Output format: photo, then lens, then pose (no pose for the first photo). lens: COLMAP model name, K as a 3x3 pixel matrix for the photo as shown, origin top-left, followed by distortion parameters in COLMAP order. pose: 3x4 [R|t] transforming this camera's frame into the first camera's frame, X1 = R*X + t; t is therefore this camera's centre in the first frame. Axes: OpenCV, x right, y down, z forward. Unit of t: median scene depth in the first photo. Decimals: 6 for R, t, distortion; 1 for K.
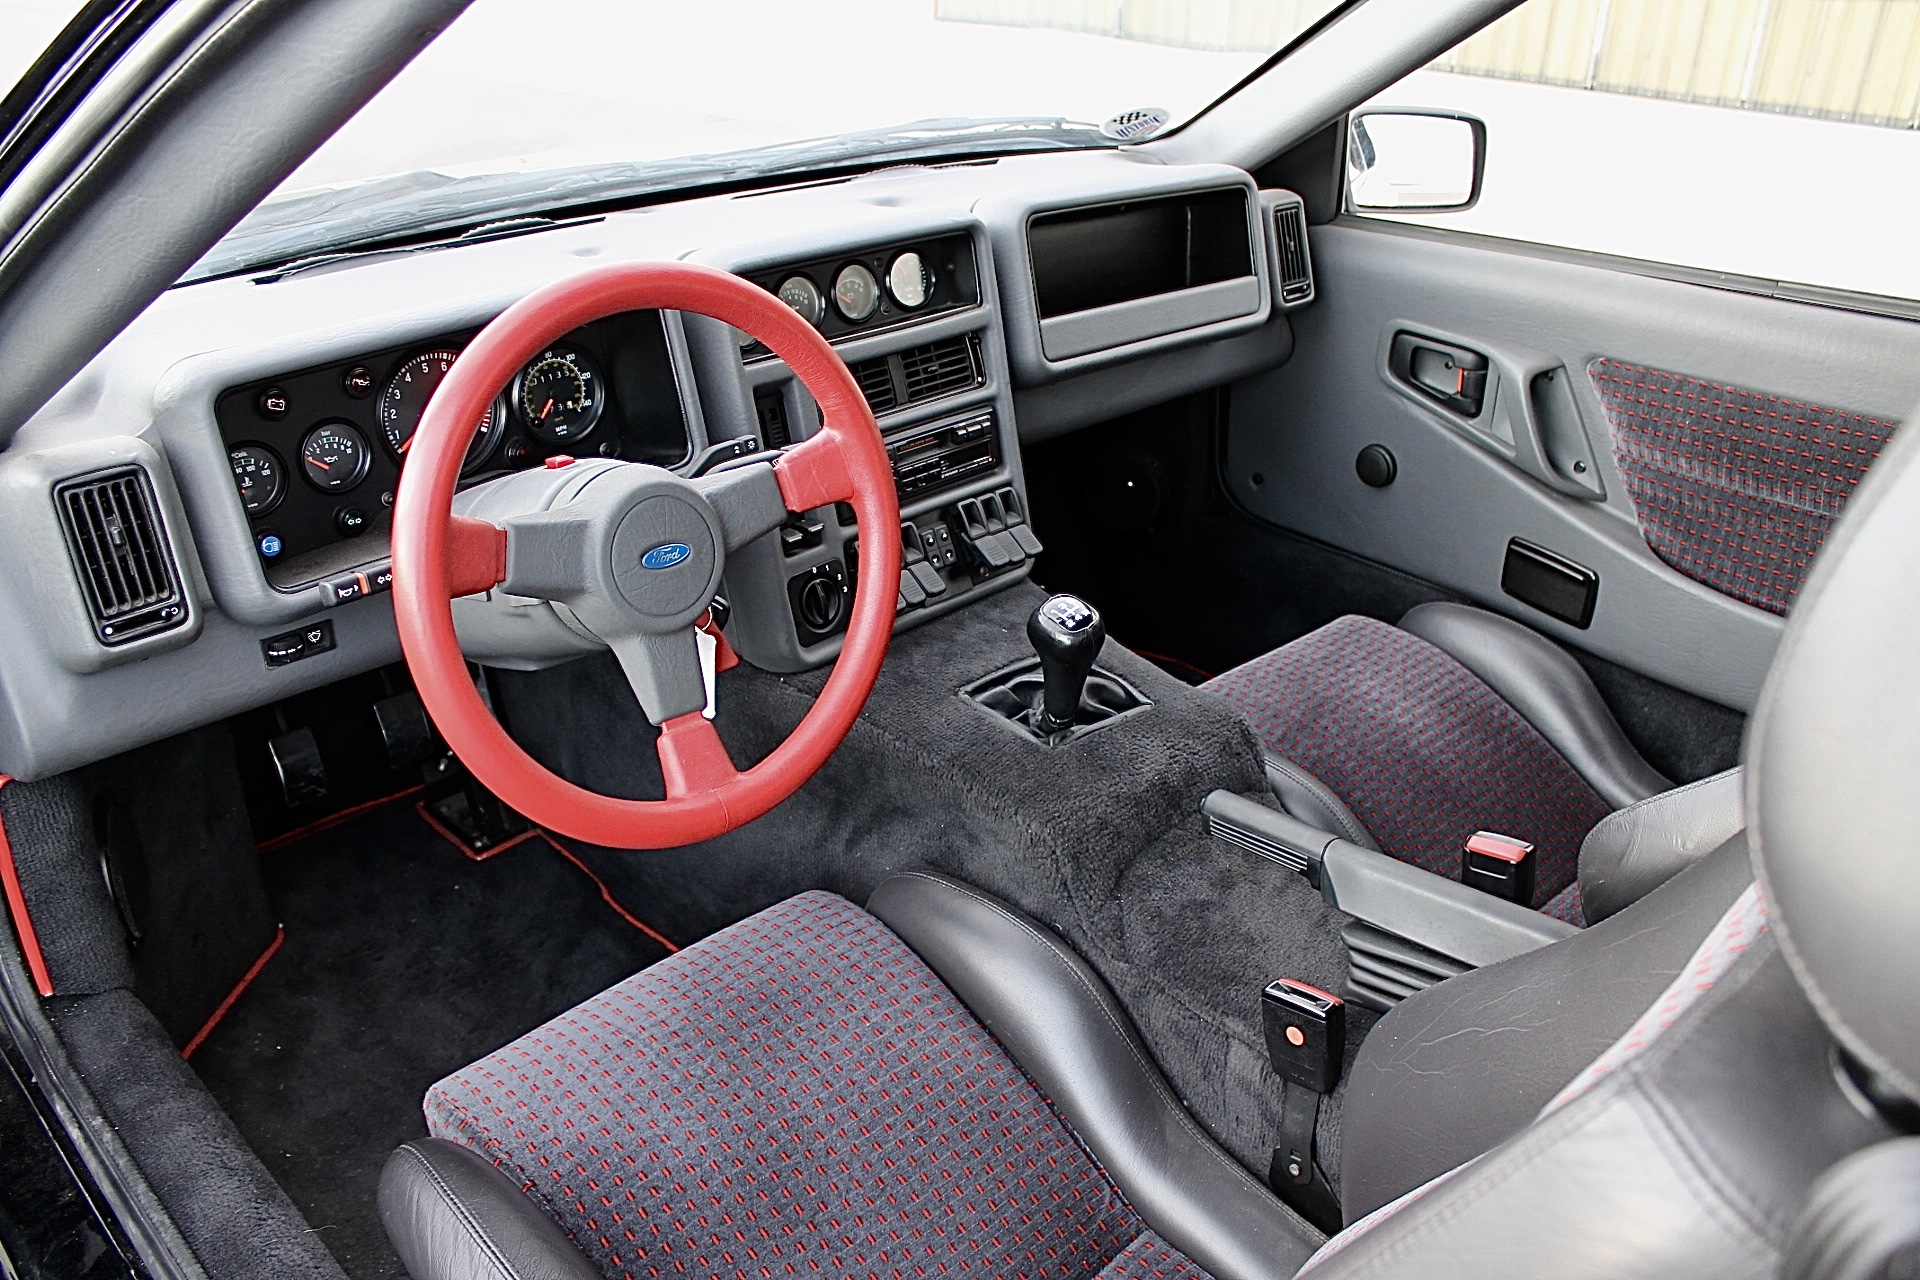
lens RADIAL K [[1601.2, 0, 960.0], [0, 1601.2, 640.0], [0, 0, 1]] dist [-0.108755, 0.004187]
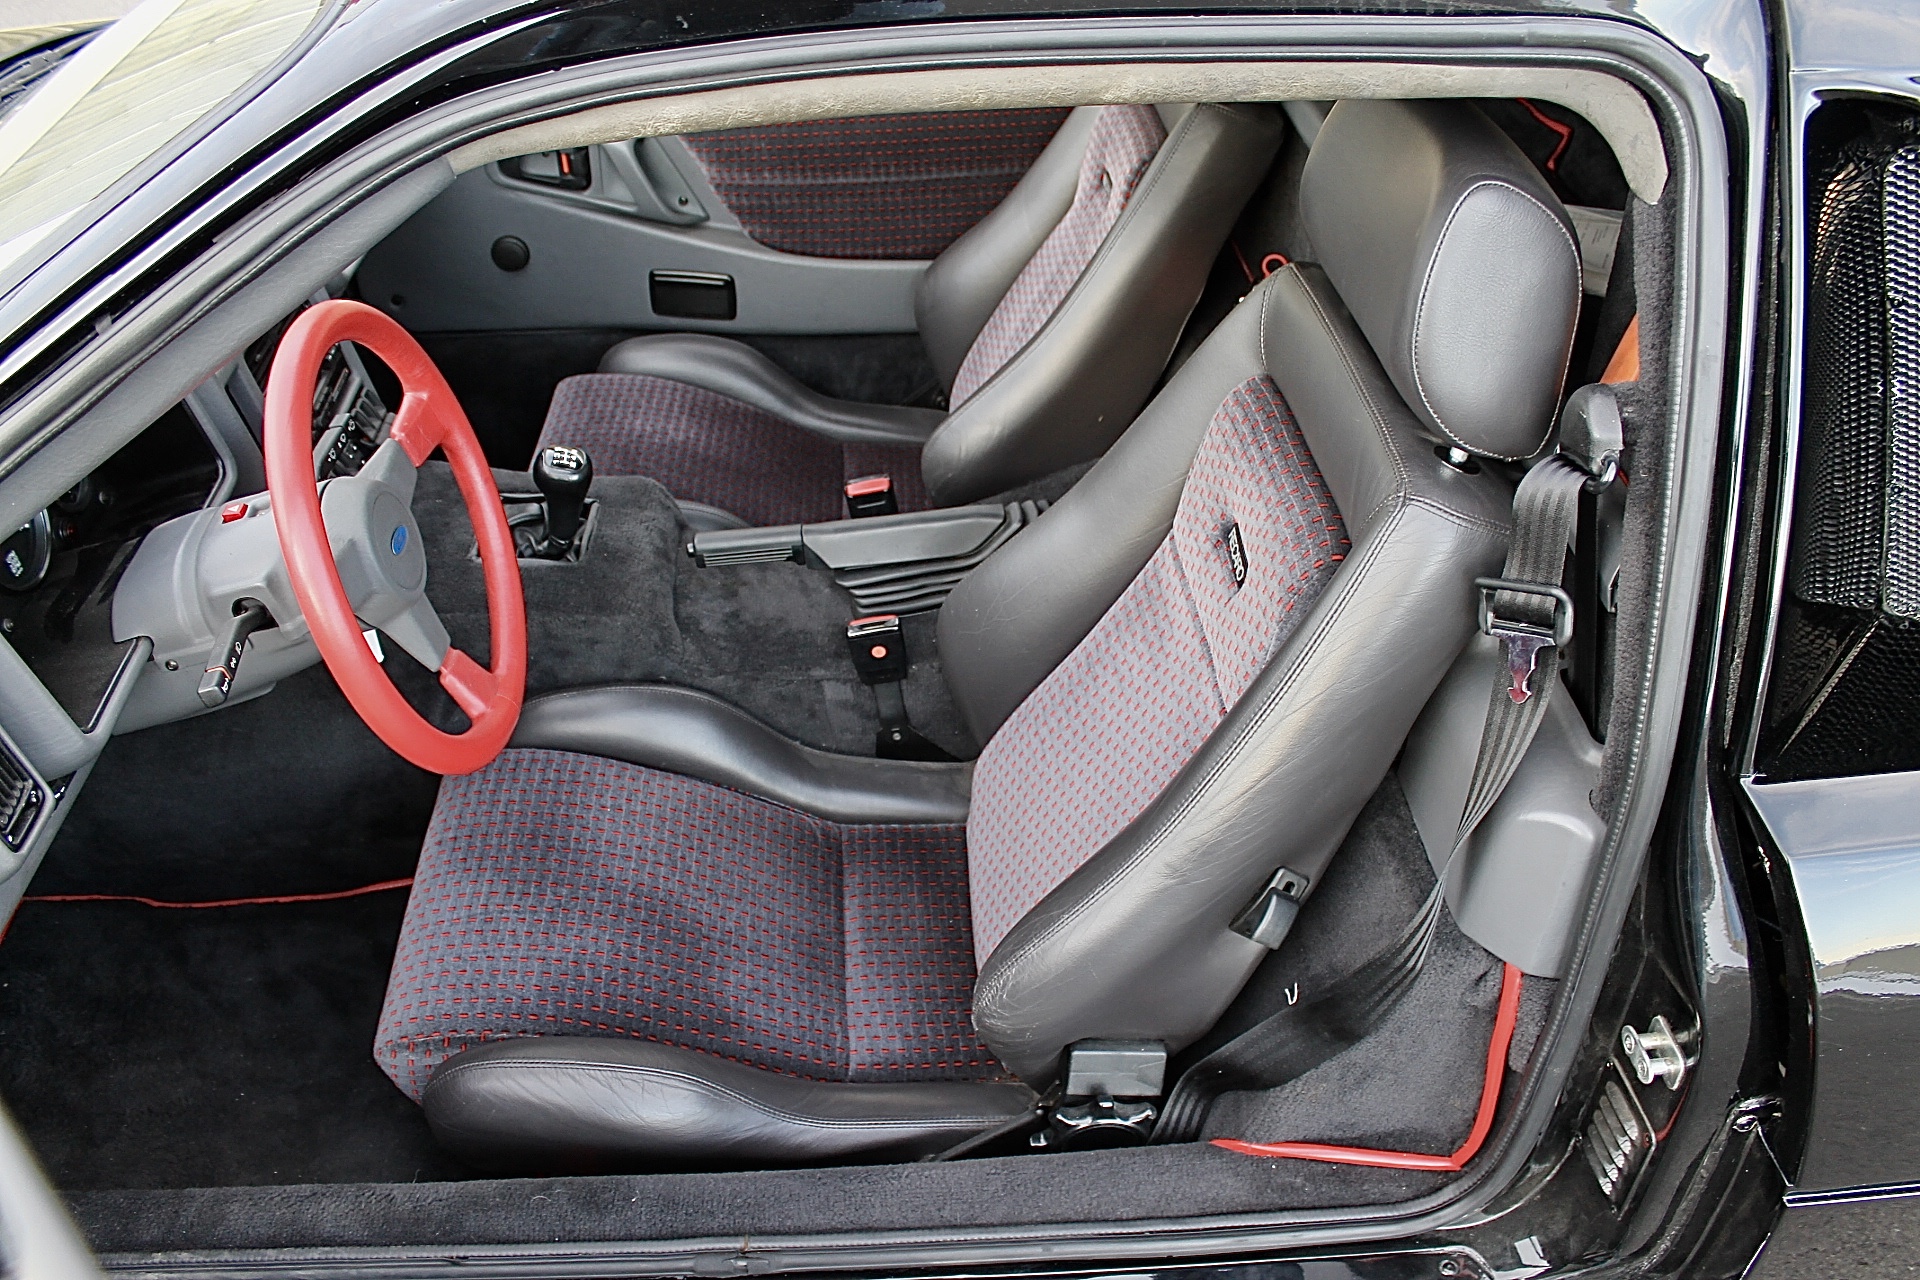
lens RADIAL K [[1601.2, 0, 960.0], [0, 1601.2, 640.0], [0, 0, 1]] dist [-0.108755, 0.004187]
pose [[0.656140, -0.469724, 0.590626, -0.420712], [0.341316, 0.882754, 0.322878, -0.147682], [-0.673041, -0.010263, 0.739534, -0.109332]]
